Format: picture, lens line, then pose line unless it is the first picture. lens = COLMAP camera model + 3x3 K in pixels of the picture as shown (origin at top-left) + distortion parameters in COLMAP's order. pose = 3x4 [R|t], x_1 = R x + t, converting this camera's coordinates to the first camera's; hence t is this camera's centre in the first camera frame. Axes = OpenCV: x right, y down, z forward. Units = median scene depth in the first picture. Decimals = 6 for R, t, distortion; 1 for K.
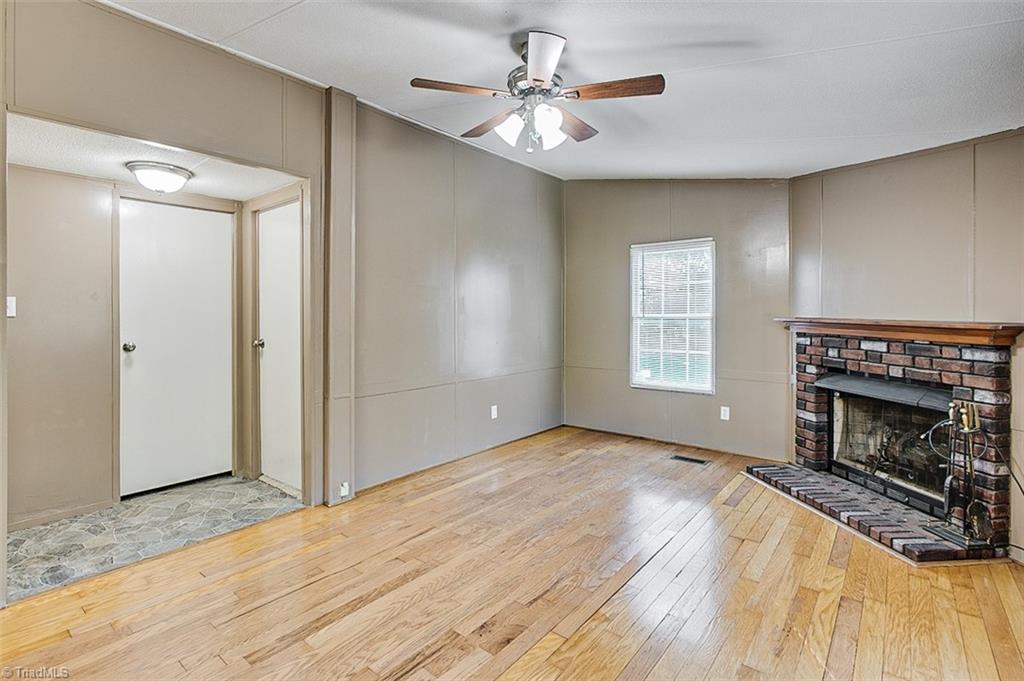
lens RADIAL K [[488.4, 0, 480.3], [0, 488.4, 308.4], [0, 0, 1]] dist [-0.009308, 0.002129]
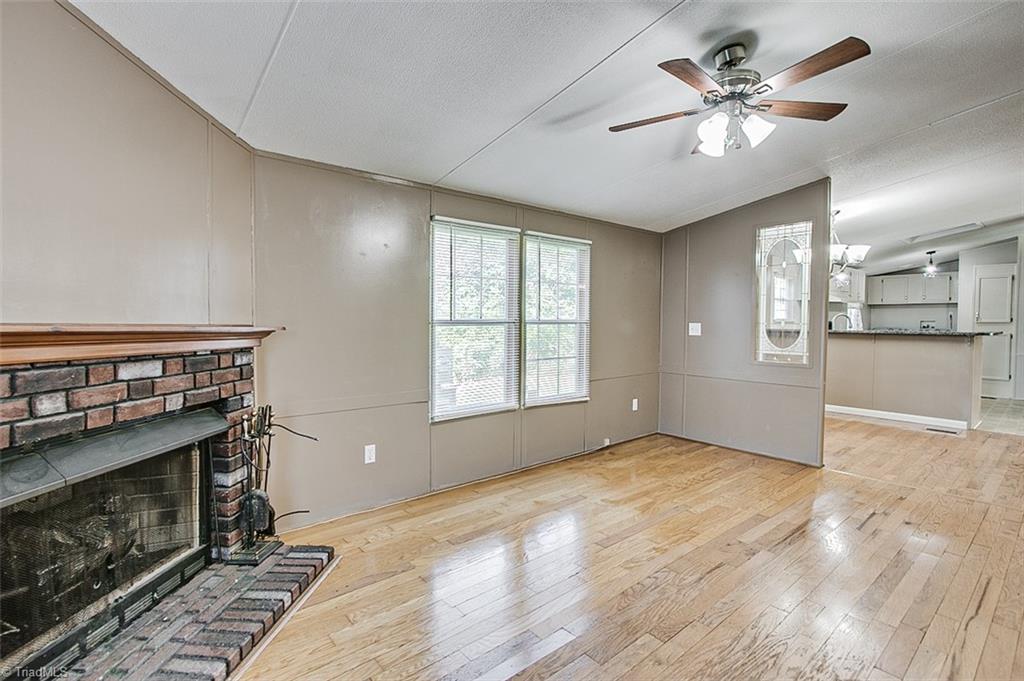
lens RADIAL K [[488.4, 0, 500.2], [0, 488.4, 321.4], [0, 0, 1]] dist [-0.009308, 0.002129]
pose [[-0.986328, -0.001041, 0.164791, 0.286830], [-0.002371, 0.999966, -0.007872, 0.022308], [-0.164777, -0.008156, -0.986297, 1.475511]]
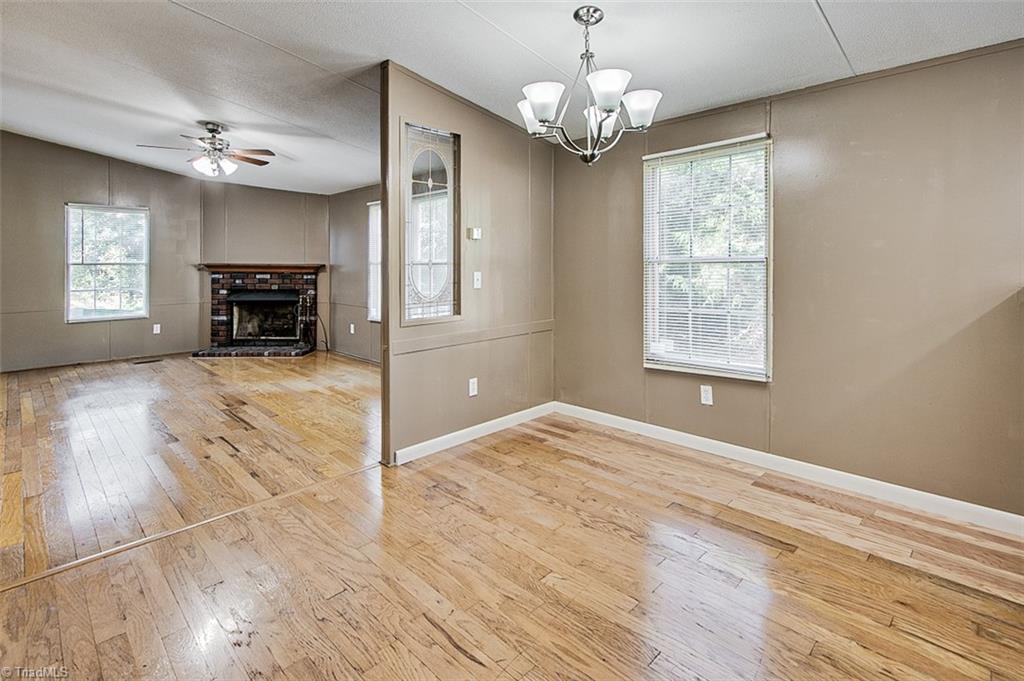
lens RADIAL K [[488.4, 0, 510.2], [0, 488.4, 259.9], [0, 0, 1]] dist [-0.009308, 0.002129]
pose [[0.056897, 0.004491, 0.998370, -1.231049], [-0.009308, 0.999949, -0.003968, 0.004472], [-0.998337, -0.009067, 0.056936, -0.193579]]
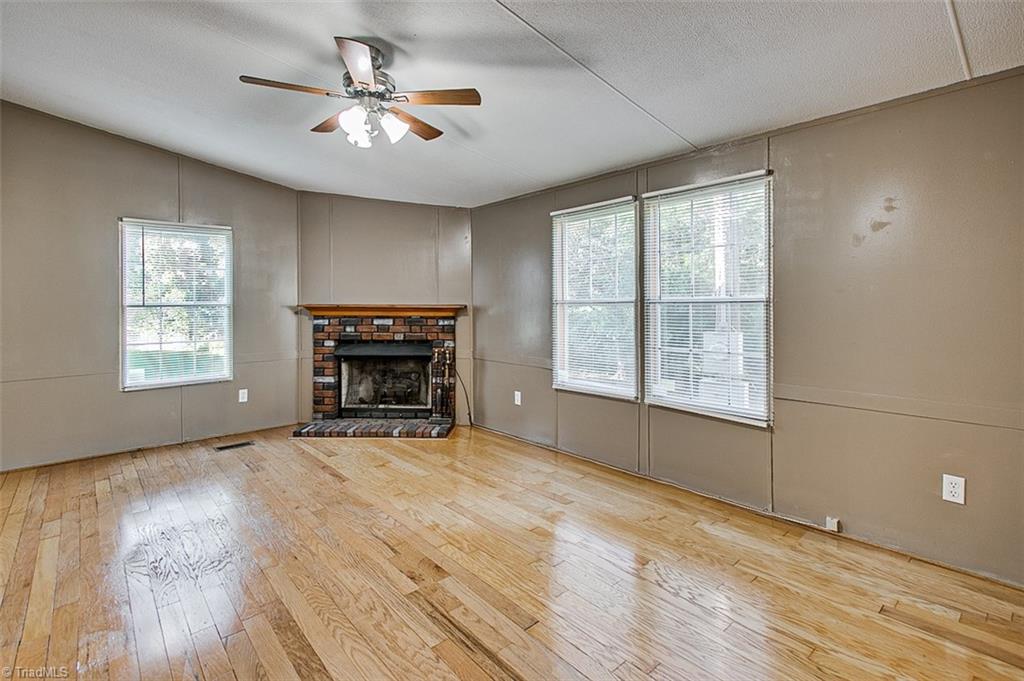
lens RADIAL K [[488.4, 0, 524.3], [0, 488.4, 302.3], [0, 0, 1]] dist [-0.009308, 0.002129]
pose [[0.116016, 0.000136, 0.993247, -0.649698], [-0.004977, 0.999988, 0.000445, 0.013080], [-0.993235, -0.004995, 0.116015, 0.375808]]
